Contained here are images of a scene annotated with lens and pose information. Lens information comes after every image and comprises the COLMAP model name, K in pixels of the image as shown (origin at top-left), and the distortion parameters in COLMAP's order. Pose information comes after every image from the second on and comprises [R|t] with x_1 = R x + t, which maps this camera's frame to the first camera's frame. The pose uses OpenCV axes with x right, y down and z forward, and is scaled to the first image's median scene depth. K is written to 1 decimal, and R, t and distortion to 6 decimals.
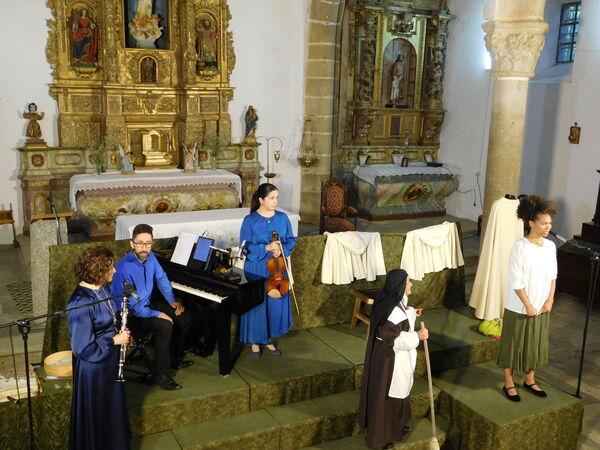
lens RADIAL K [[620.8, 0, 300.0], [0, 620.8, 225.0], [0, 0, 1]] dist [-0.002989, -0.016538]
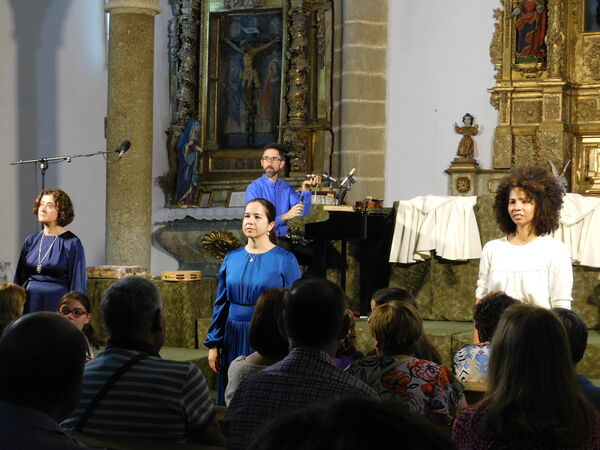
lens RADIAL K [[1202.9, 0, 300.0], [0, 1202.9, 225.0], [0, 0, 1]] dist [0.055348, -0.091539]
pose [[0.602401, -0.014238, -0.798067, 0.643915], [-0.173024, 0.973738, -0.147975, 0.199359], [0.779215, 0.227225, 0.584117, -0.028057]]
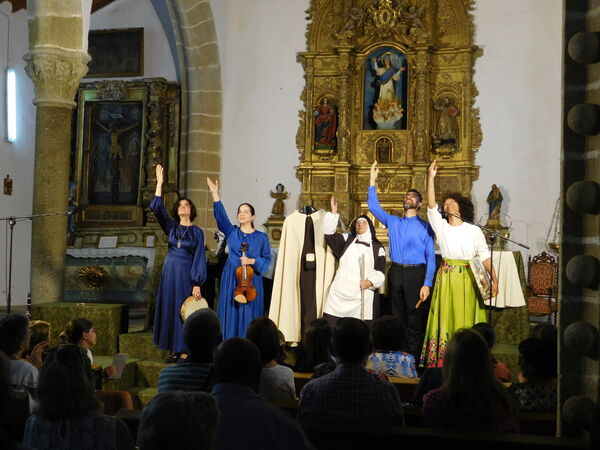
lens RADIAL K [[925.5, 0, 300.0], [0, 925.5, 225.0], [0, 0, 1]] dist [0.034002, 0.040238]
pose [[0.762095, -0.028902, -0.646820, 0.638949], [-0.146739, 0.965299, -0.216023, 0.217521], [0.630618, 0.259544, 0.731408, -0.155034]]
